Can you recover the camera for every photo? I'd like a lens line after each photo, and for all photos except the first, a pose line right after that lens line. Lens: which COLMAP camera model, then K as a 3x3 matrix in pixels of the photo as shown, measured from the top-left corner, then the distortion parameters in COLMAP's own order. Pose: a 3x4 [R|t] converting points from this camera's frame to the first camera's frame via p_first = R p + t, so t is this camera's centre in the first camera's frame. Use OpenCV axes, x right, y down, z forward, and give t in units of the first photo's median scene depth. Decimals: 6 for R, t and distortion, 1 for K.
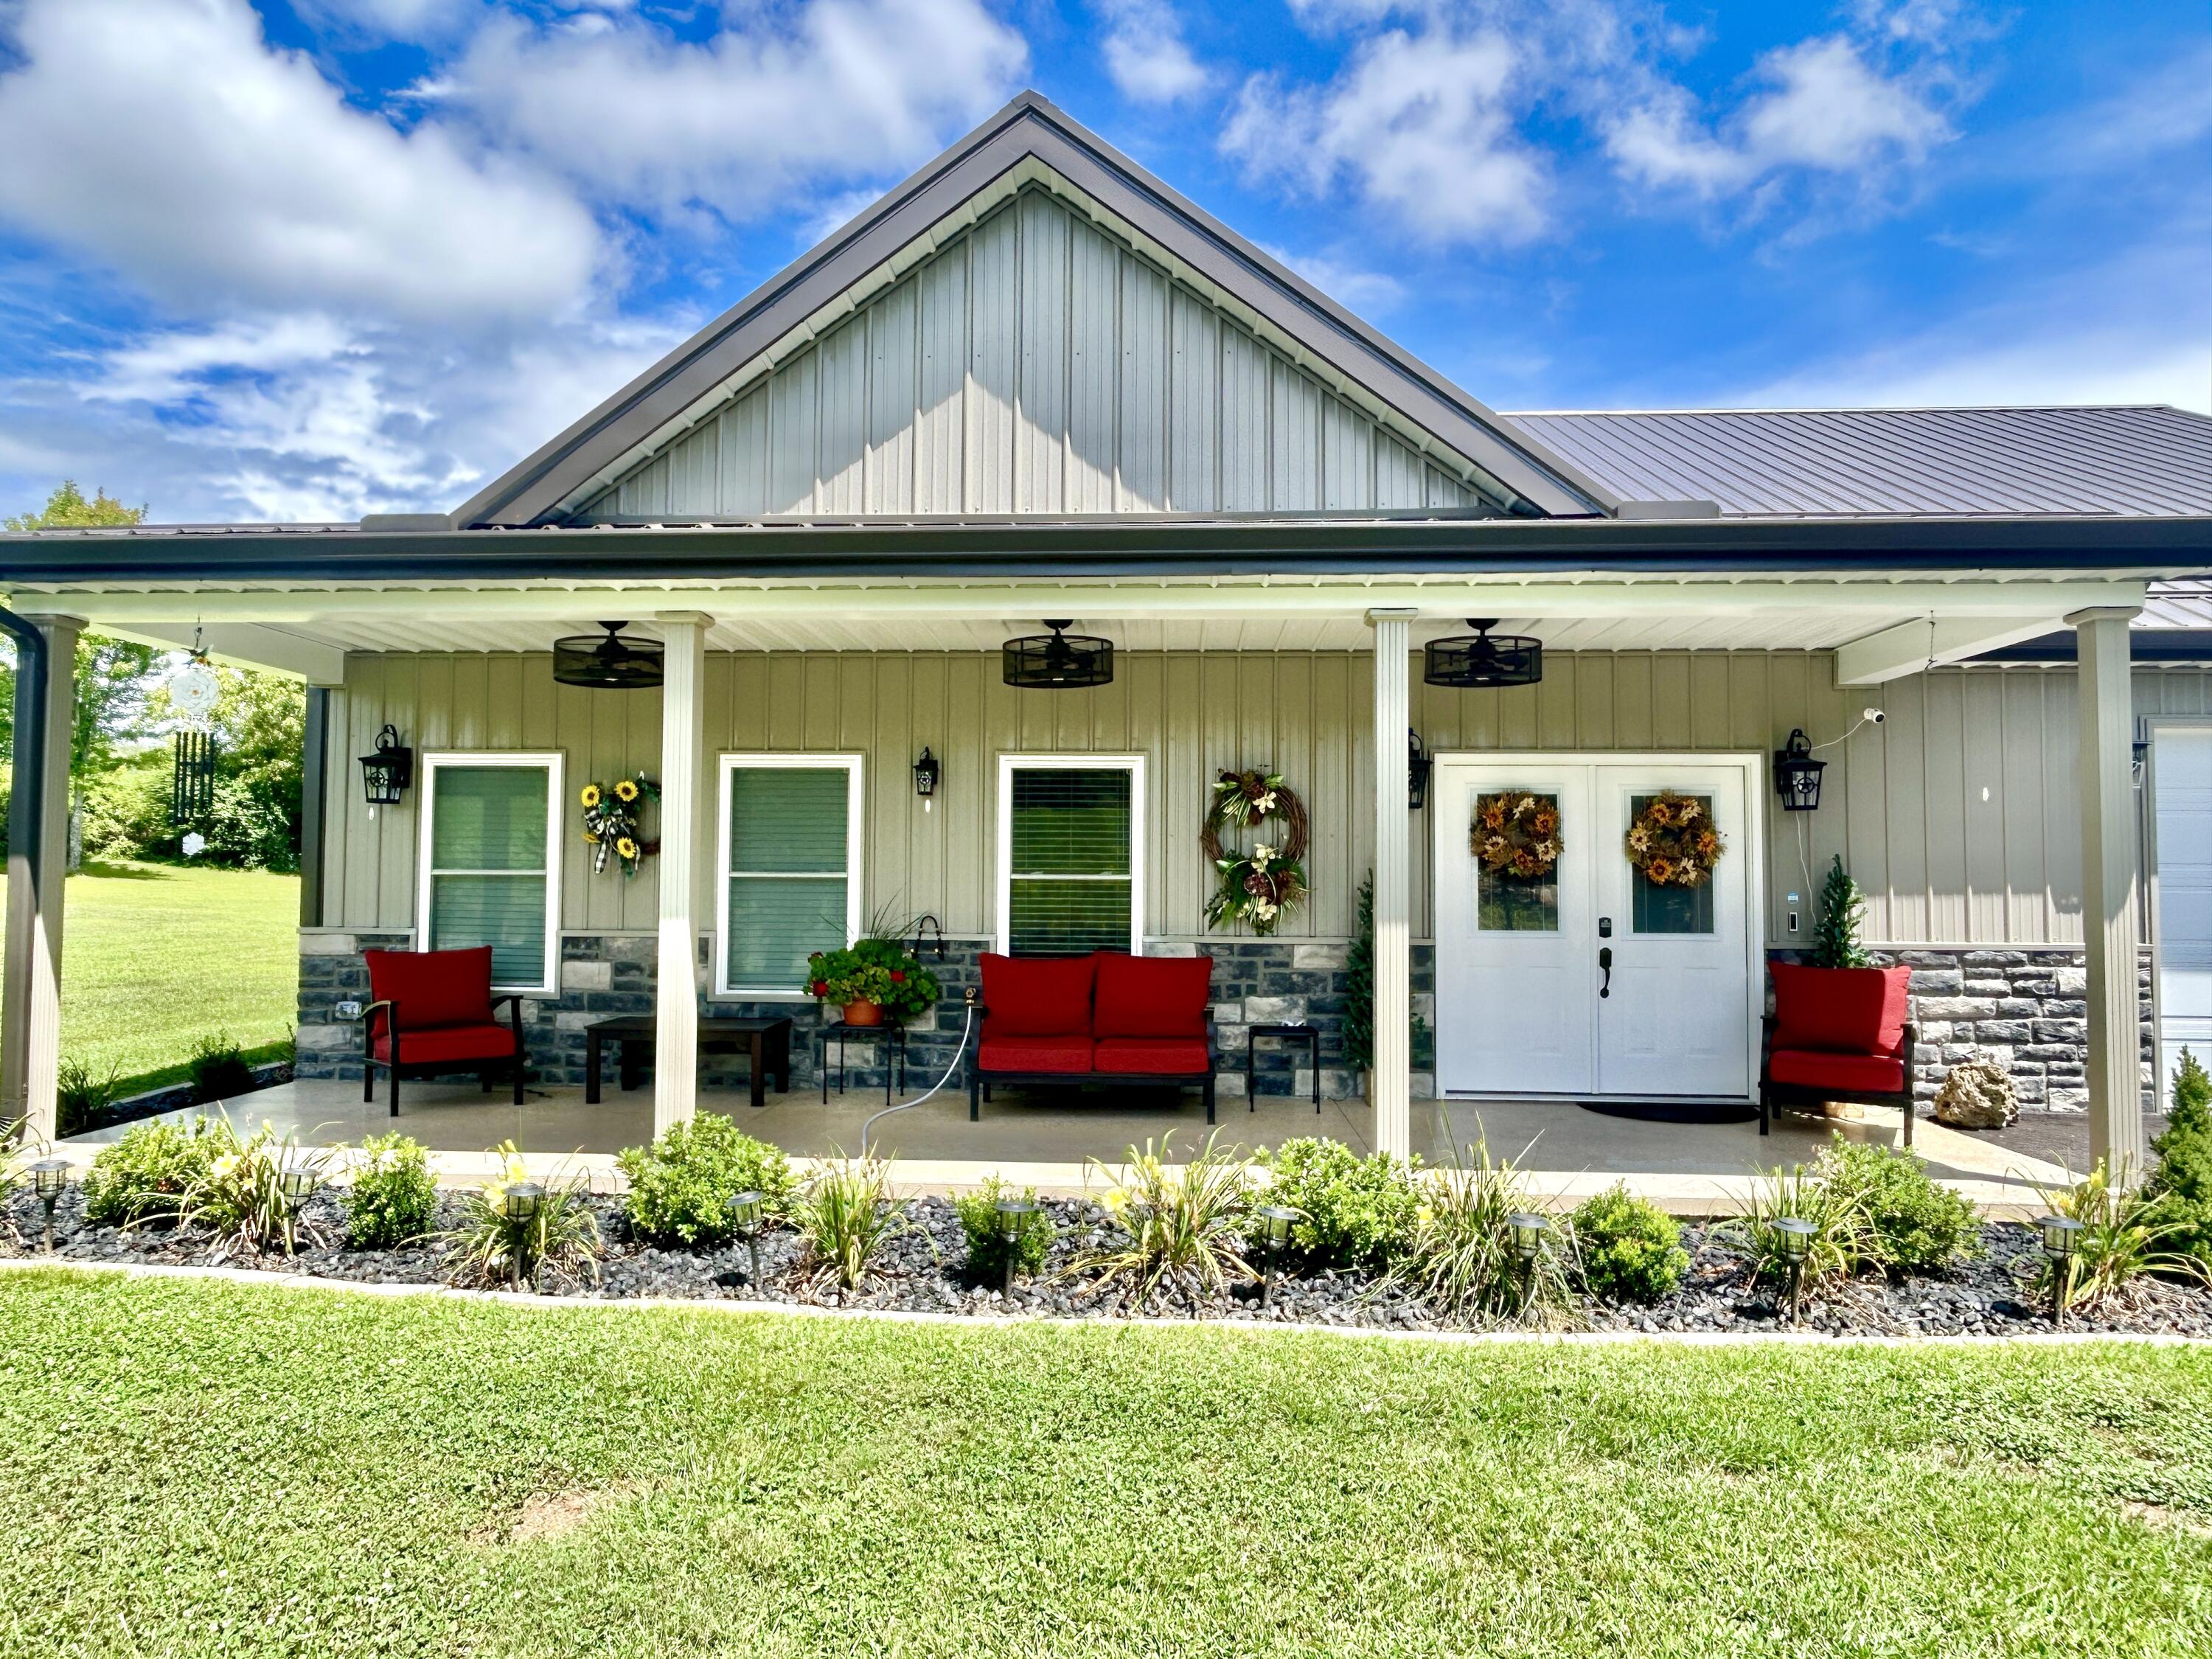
lens RADIAL K [[1260.8, 0, 1106.0], [0, 1260.8, 829.5], [0, 0, 1]] dist [0.001383, 0.000305]
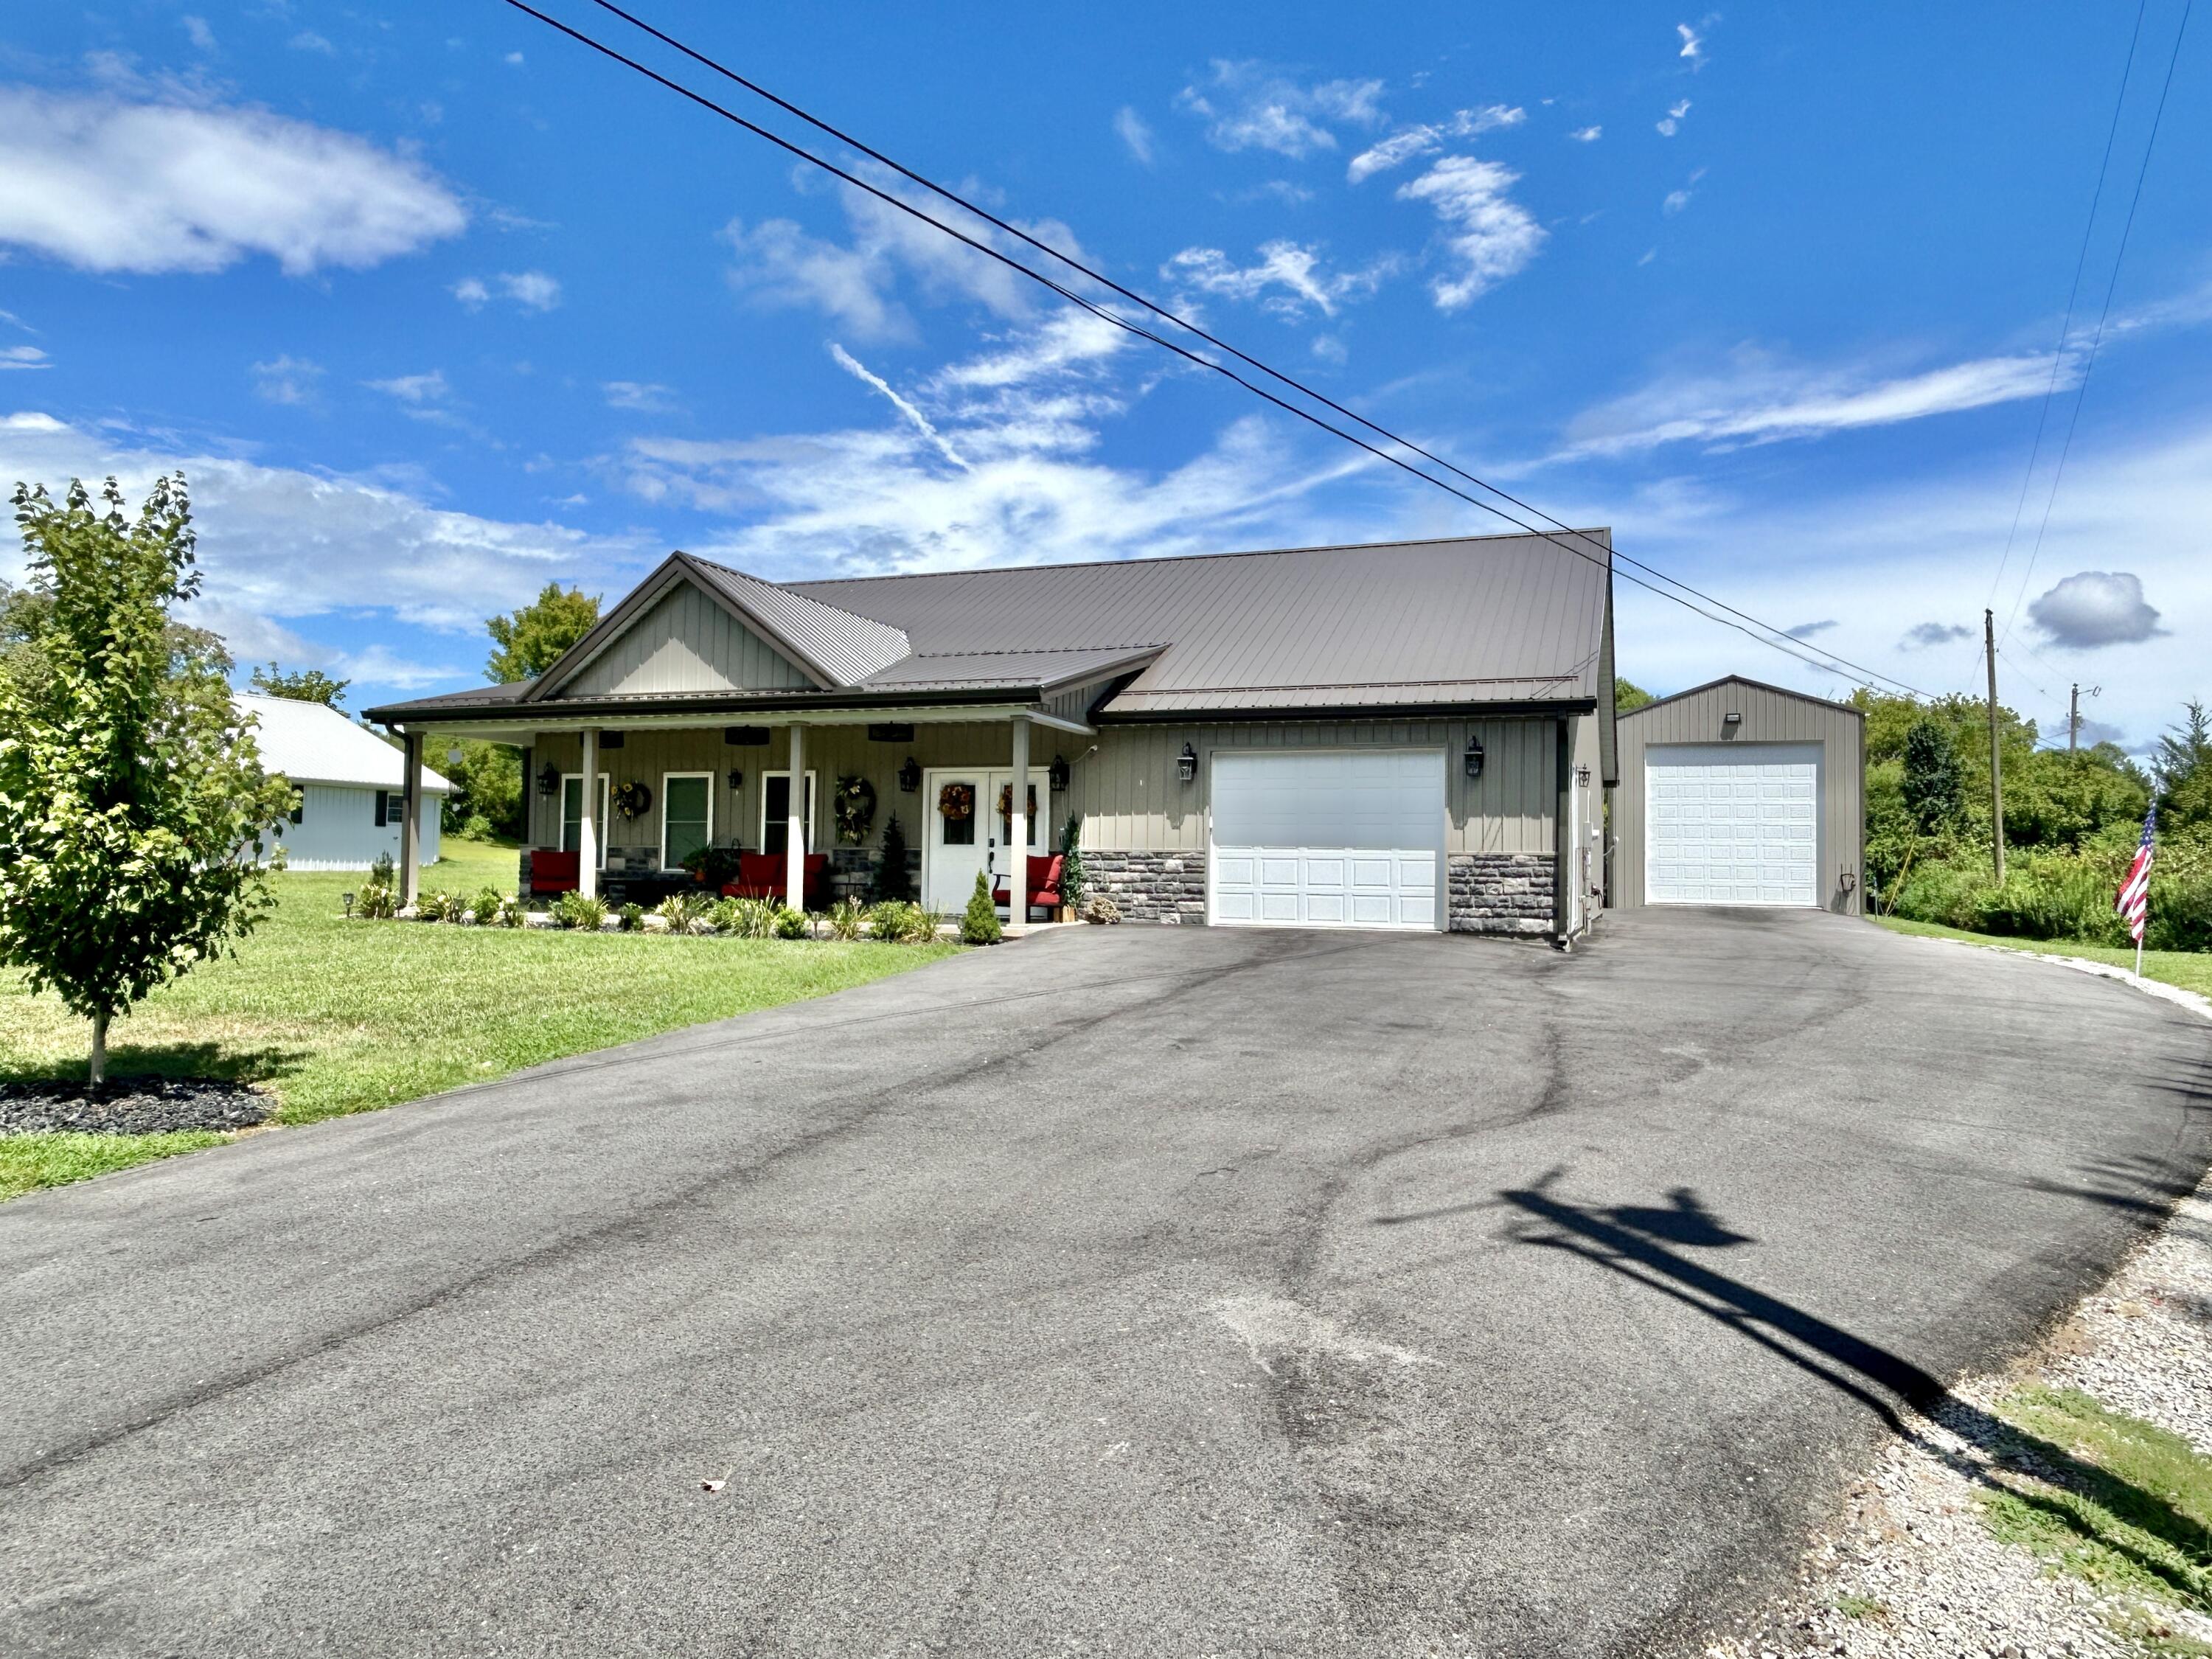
lens RADIAL K [[1260.8, 0, 1106.0], [0, 1260.8, 829.5], [0, 0, 1]] dist [0.001383, 0.000305]
pose [[0.957658, -0.002816, -0.287894, 1.254481], [0.001232, 0.999983, -0.005685, 0.066712], [0.287905, 0.005090, 0.957645, -1.131546]]
